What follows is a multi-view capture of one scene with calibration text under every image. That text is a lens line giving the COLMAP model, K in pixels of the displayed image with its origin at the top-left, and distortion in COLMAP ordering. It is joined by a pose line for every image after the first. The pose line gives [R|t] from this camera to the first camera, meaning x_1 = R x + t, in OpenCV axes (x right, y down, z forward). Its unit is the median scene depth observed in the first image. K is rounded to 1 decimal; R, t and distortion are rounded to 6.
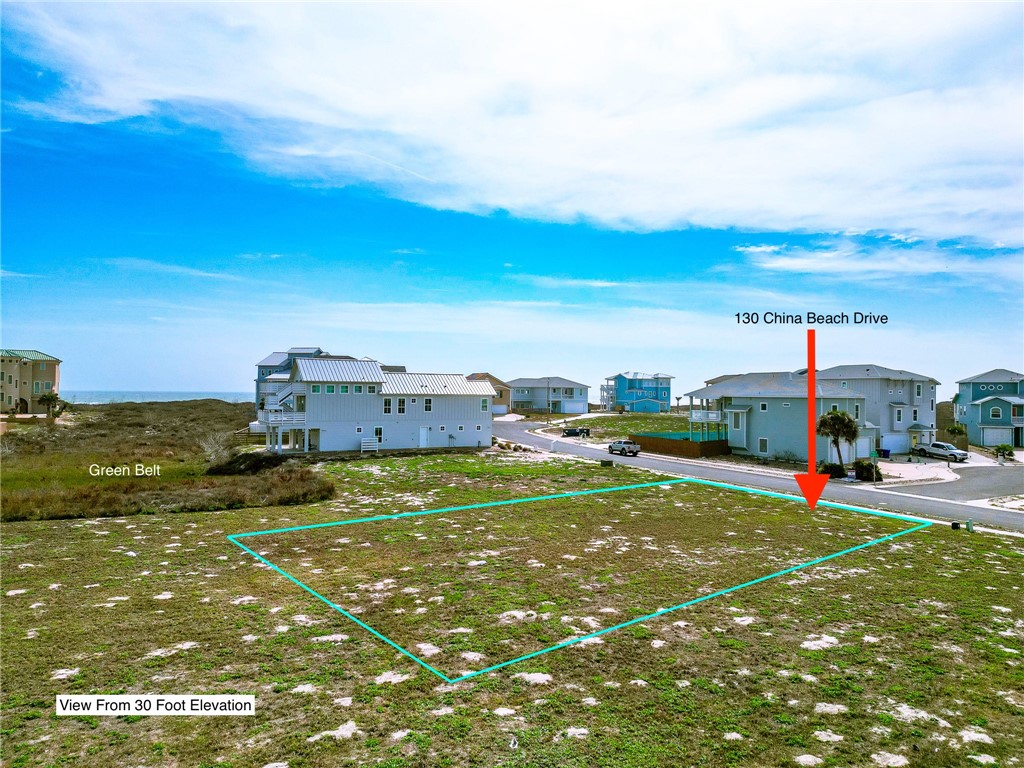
lens RADIAL K [[714.3, 0, 513.9], [0, 714.3, 383.8], [0, 0, 1]] dist [0.087485, -0.091654]
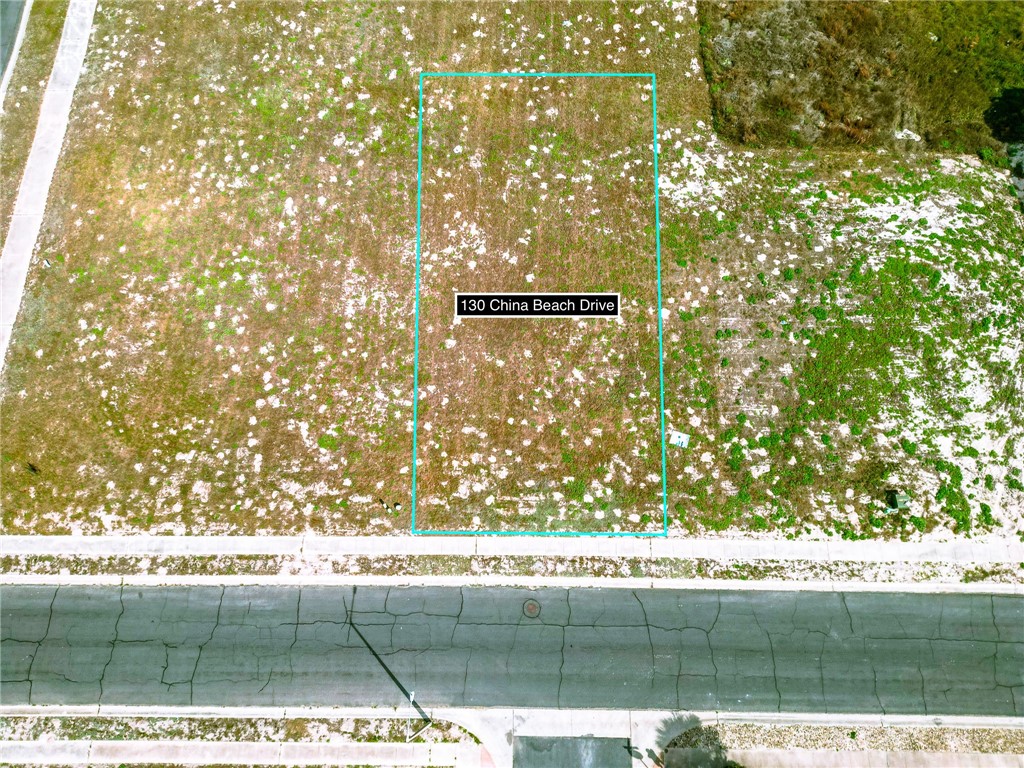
lens RADIAL K [[714.3, 0, 513.9], [0, 714.3, 383.8], [0, 0, 1]] dist [0.087485, -0.091654]
pose [[-0.476589, 0.825318, -0.302842, 0.372388], [0.013119, 0.351119, 0.936239, -0.505243], [0.879028, 0.442228, -0.178167, 0.677747]]
